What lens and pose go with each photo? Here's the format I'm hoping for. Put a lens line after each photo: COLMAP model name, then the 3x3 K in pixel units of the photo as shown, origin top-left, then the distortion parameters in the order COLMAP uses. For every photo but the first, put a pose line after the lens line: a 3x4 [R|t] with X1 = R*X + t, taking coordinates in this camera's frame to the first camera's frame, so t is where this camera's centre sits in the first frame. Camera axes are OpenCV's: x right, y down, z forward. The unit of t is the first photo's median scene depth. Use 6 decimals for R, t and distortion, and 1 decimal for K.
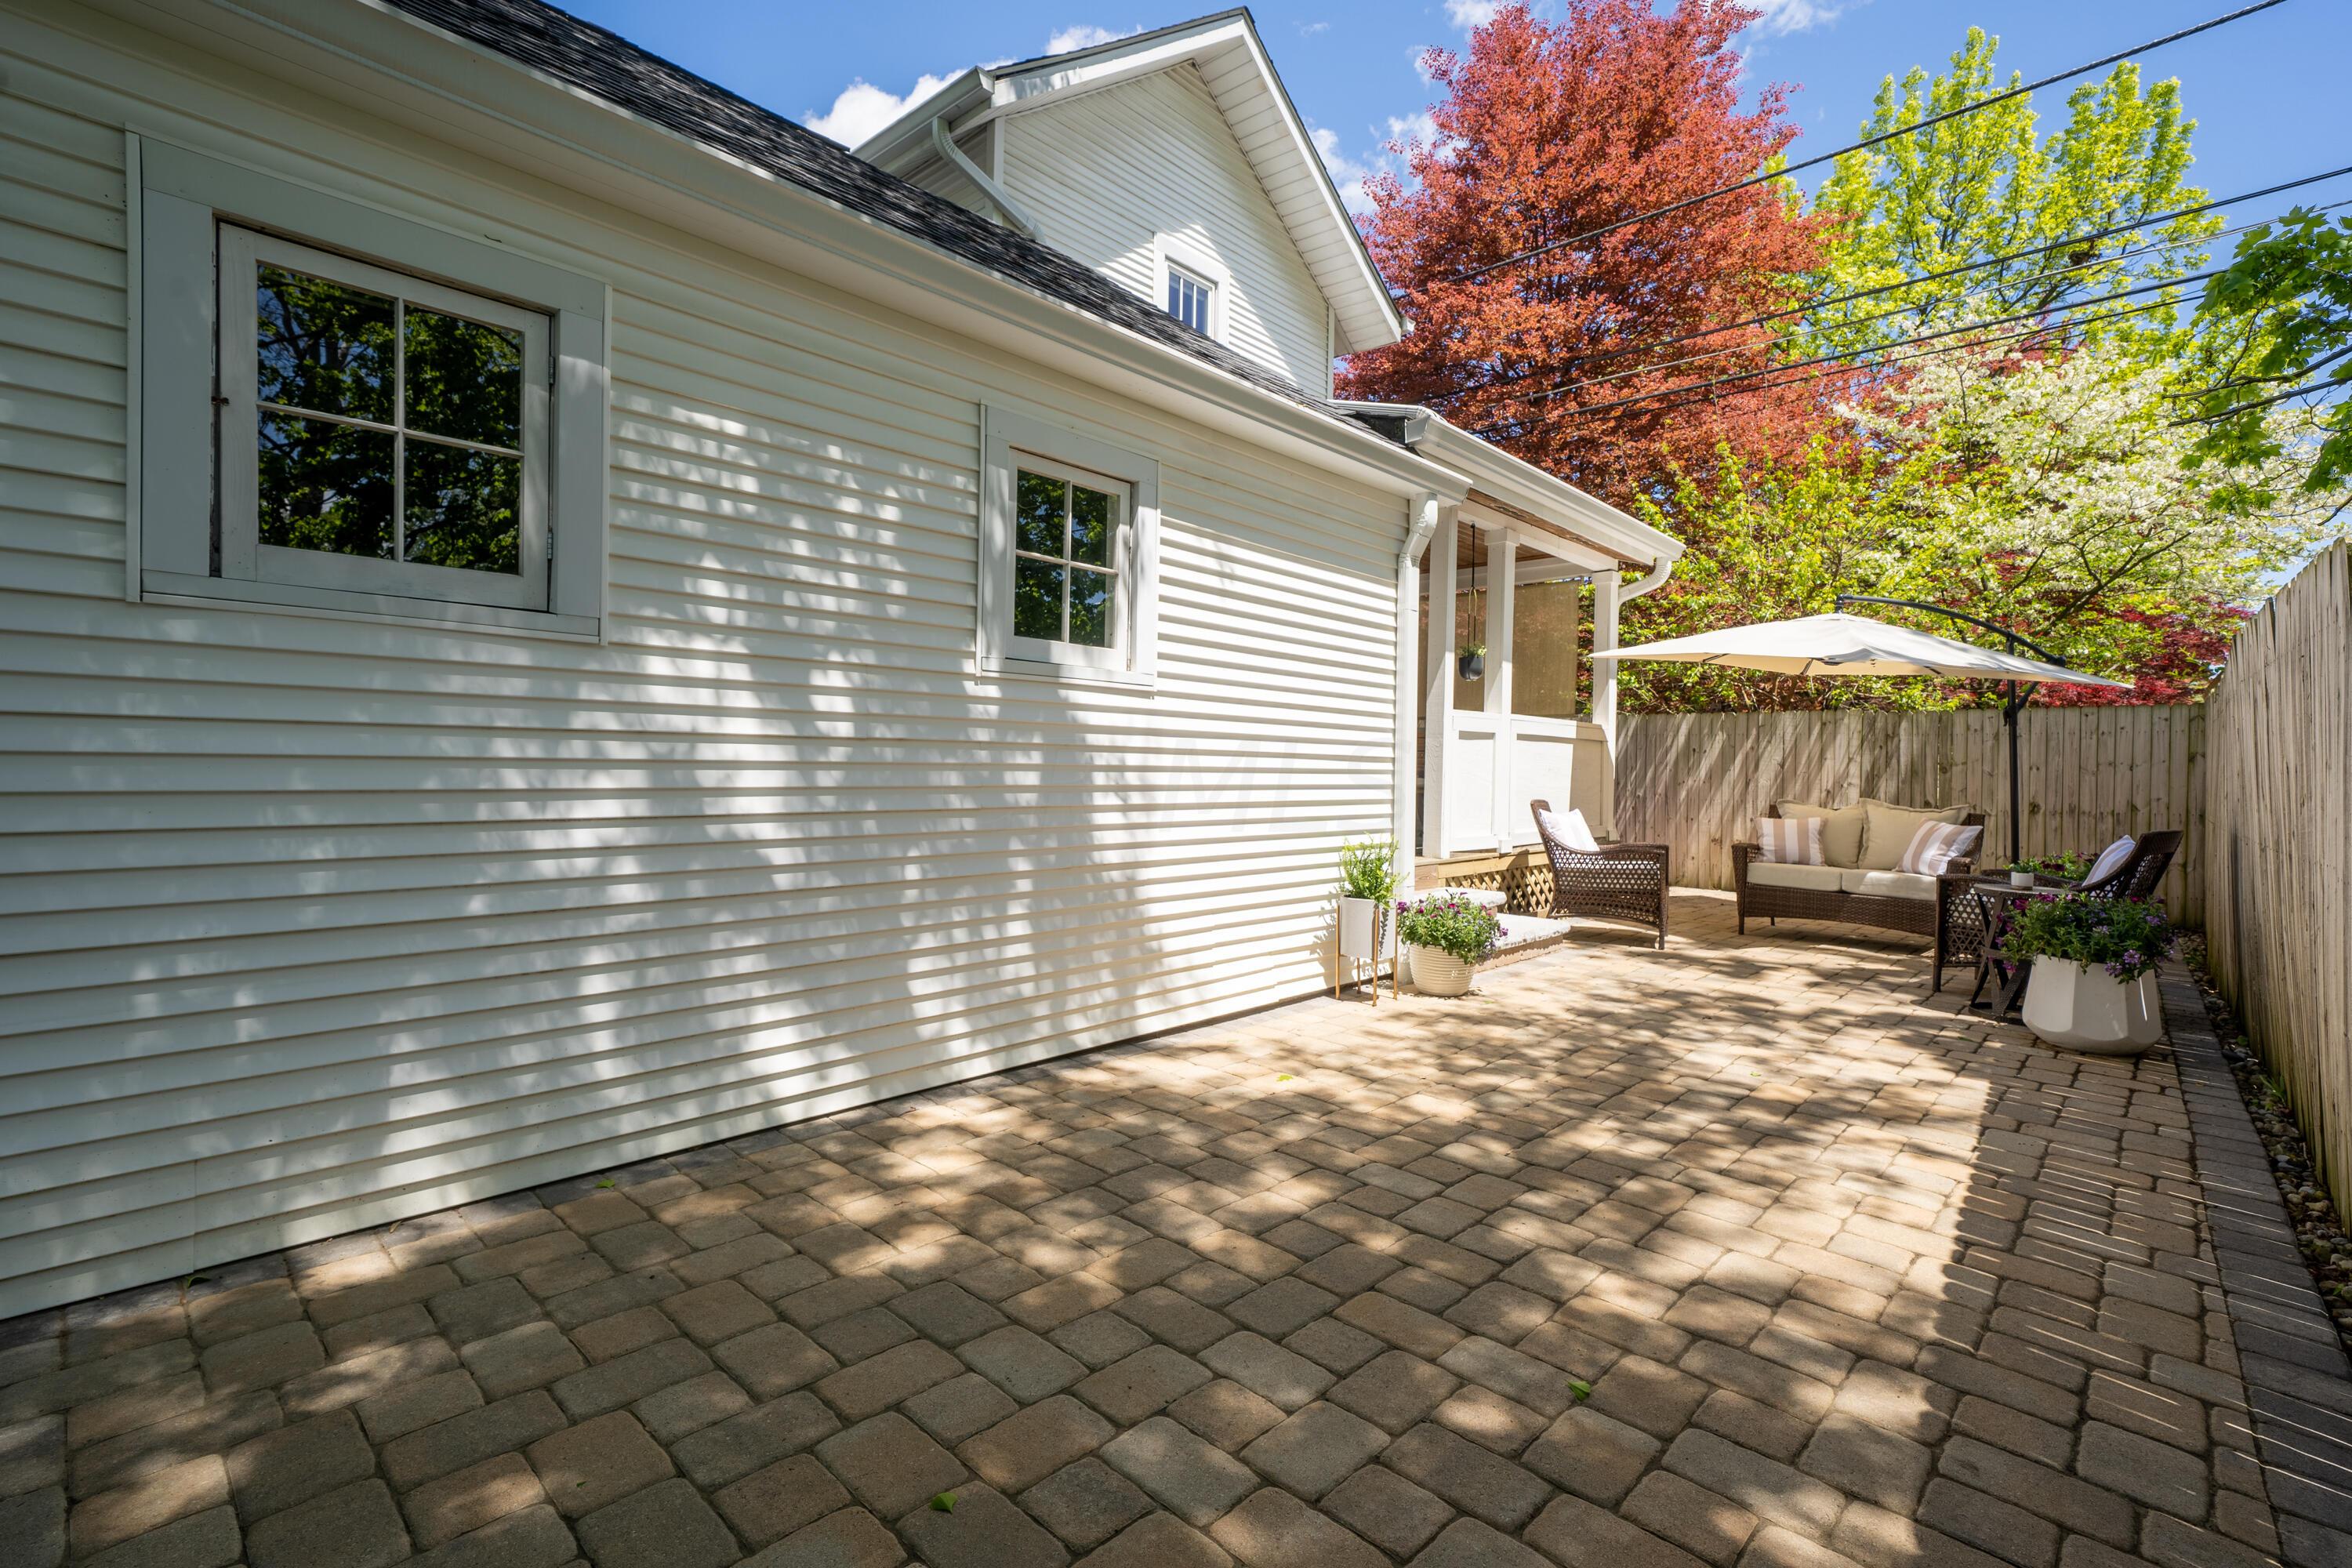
lens RADIAL K [[1067.7, 0, 1170.6], [0, 1067.7, 781.8], [0, 0, 1]] dist [0.008436, 0.002214]
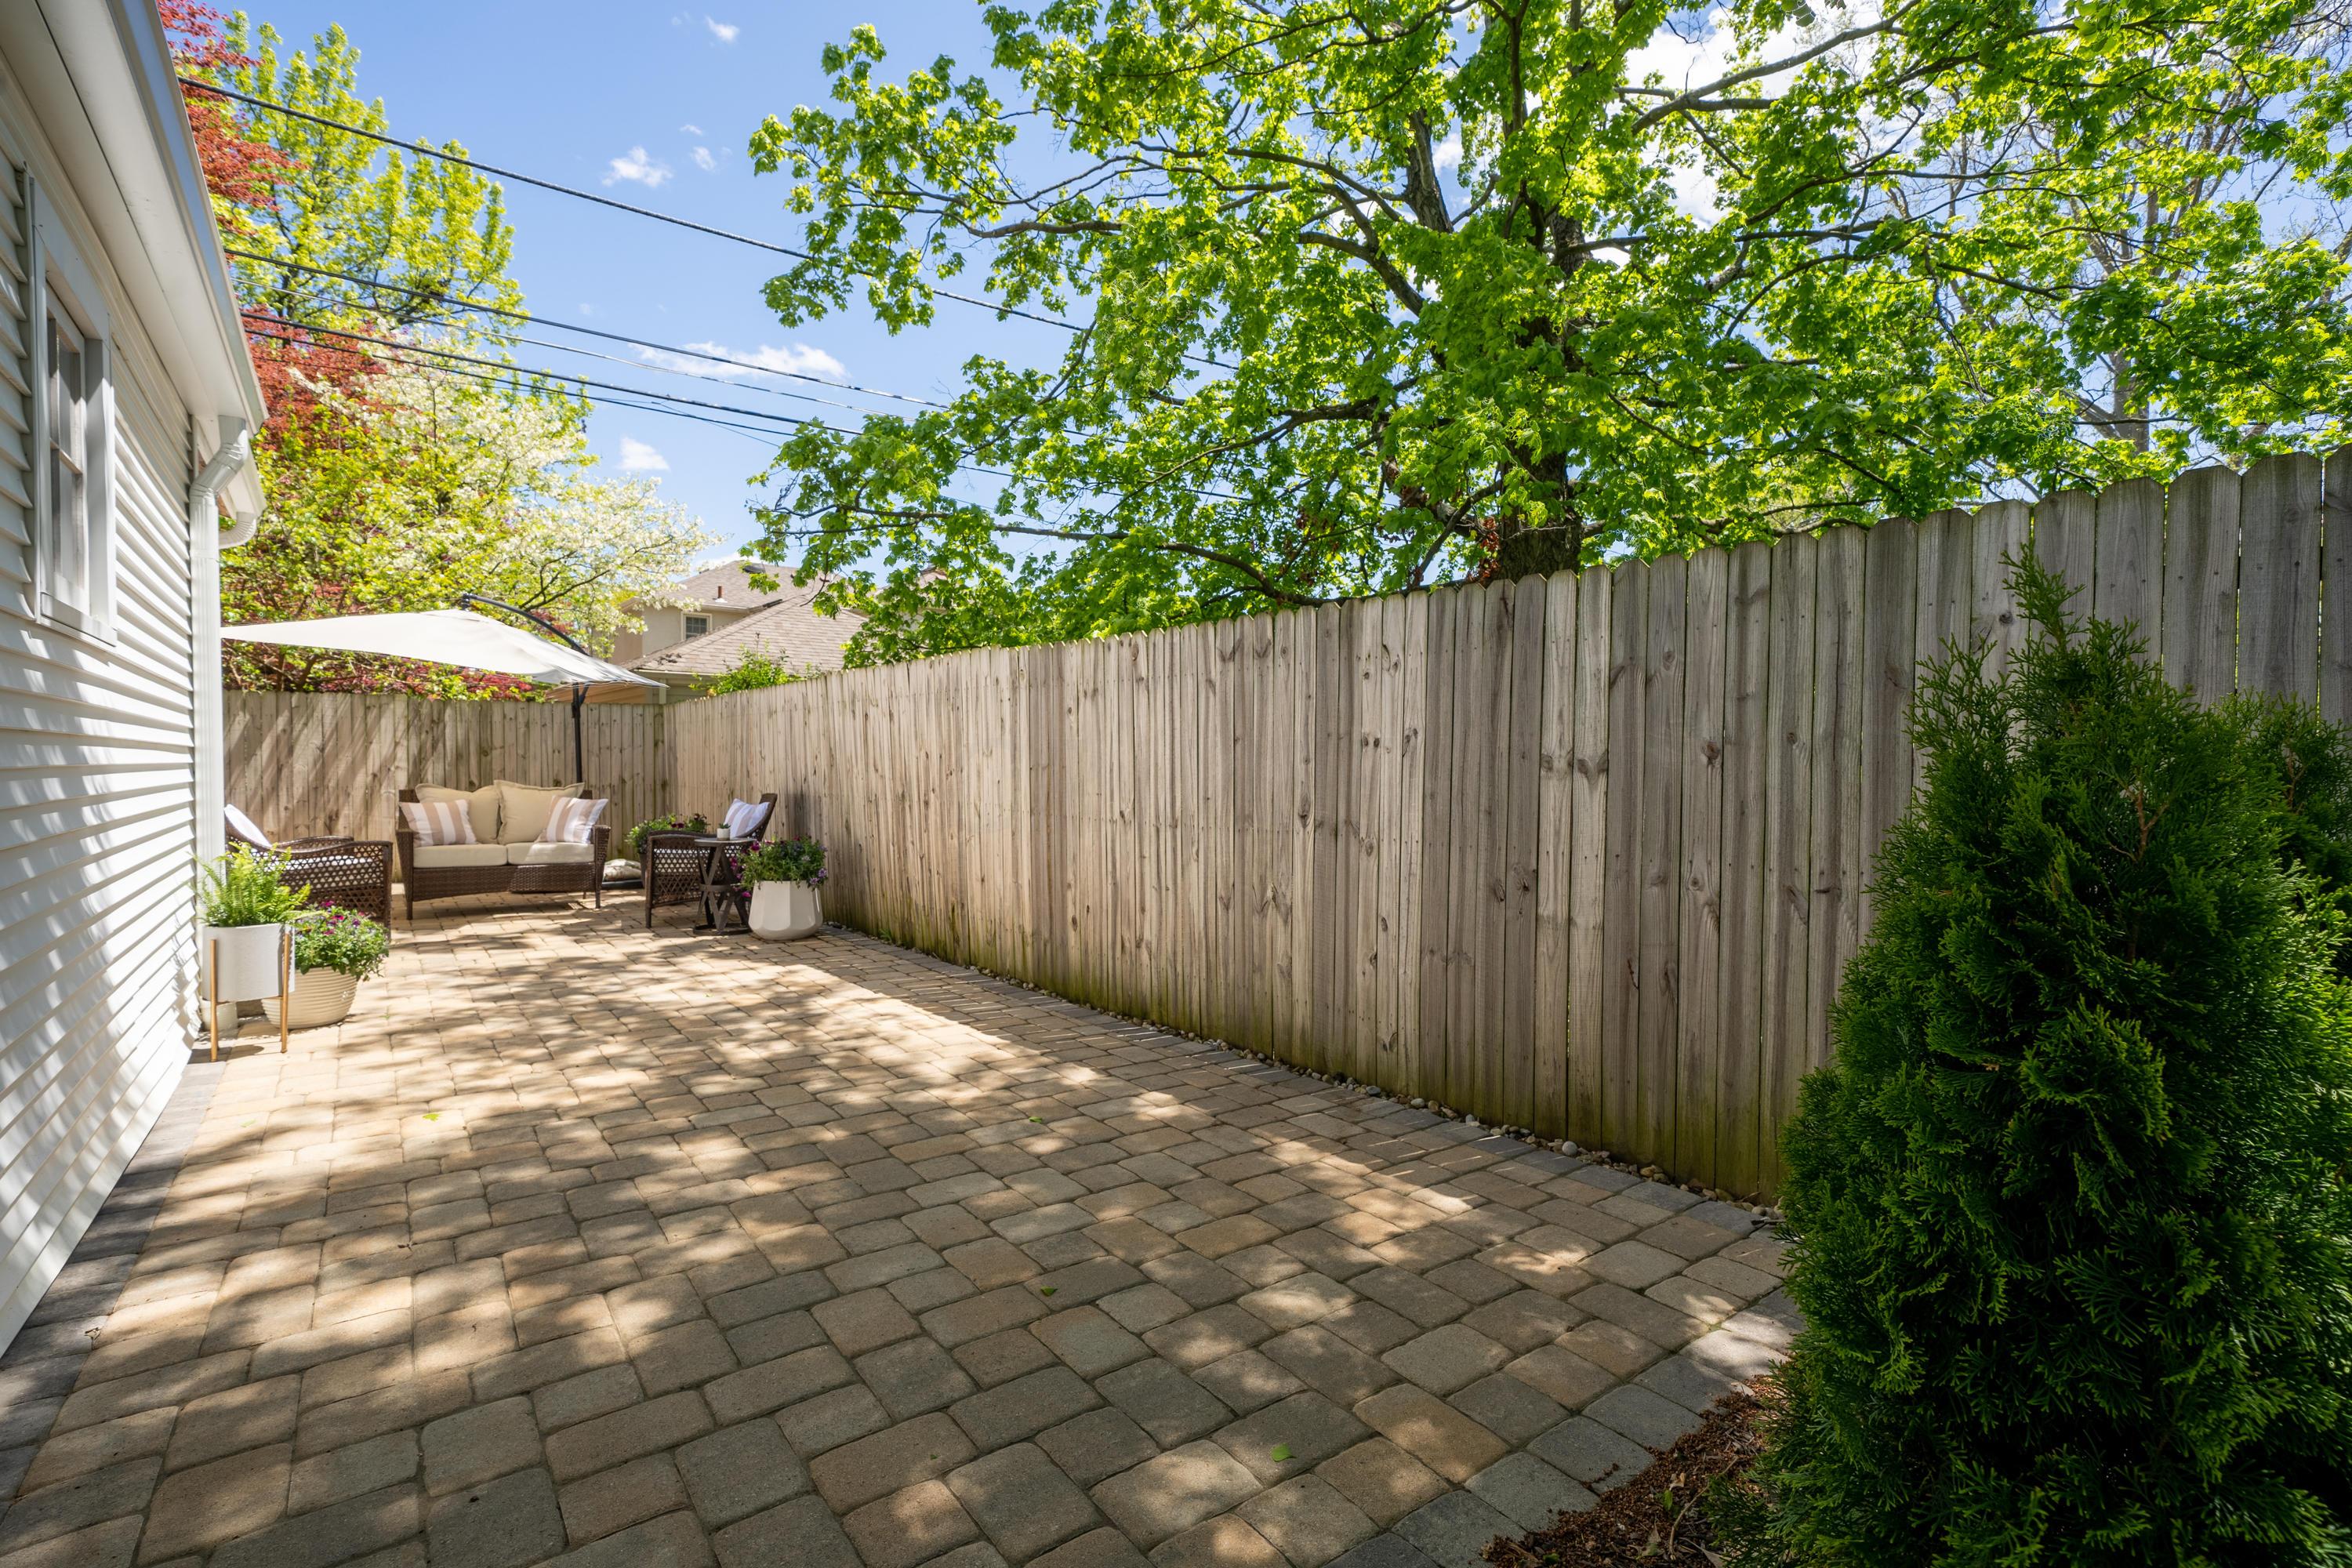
lens RADIAL K [[1067.7, 0, 1169.7], [0, 1067.7, 773.5], [0, 0, 1]] dist [0.008436, 0.002214]
pose [[0.167313, -0.027449, 0.985522, -0.825275], [0.014225, 0.999575, 0.025426, -0.025036], [-0.985801, 0.009765, 0.167632, 0.315023]]
